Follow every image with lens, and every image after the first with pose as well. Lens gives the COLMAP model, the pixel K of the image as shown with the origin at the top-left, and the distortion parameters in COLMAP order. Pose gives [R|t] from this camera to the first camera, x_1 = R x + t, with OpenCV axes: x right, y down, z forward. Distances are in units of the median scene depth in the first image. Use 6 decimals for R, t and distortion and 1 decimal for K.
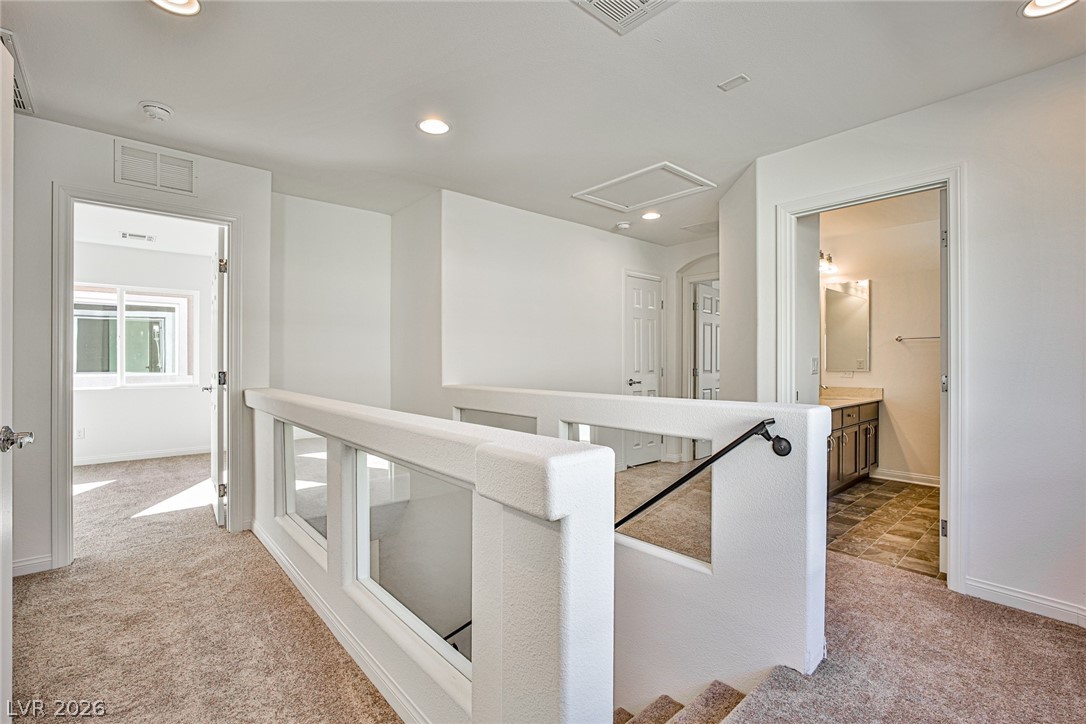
lens RADIAL K [[485.2, 0, 547.4], [0, 485.2, 360.4], [0, 0, 1]] dist [-0.033517, 0.012085]
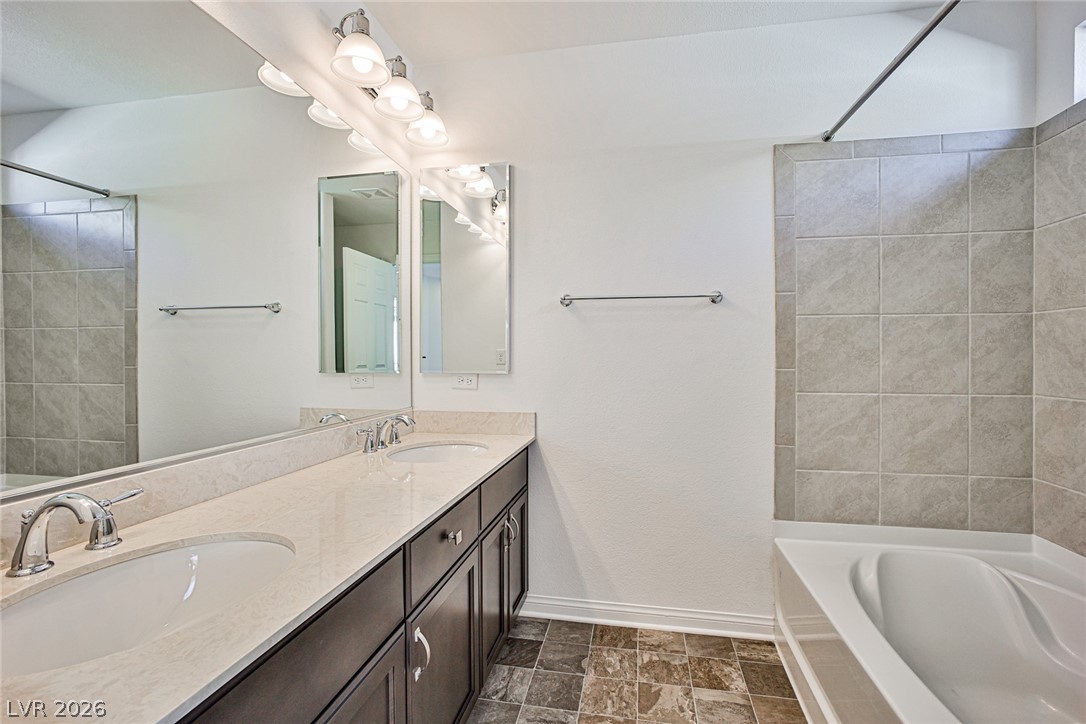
lens RADIAL K [[485.2, 0, 545.7], [0, 485.2, 369.1], [0, 0, 1]] dist [-0.033517, 0.012085]
pose [[0.793207, -0.018446, 0.608672, 0.449094], [-0.000988, 0.999501, 0.031578, 0.004271], [-0.608951, -0.025649, 0.792793, 0.657866]]
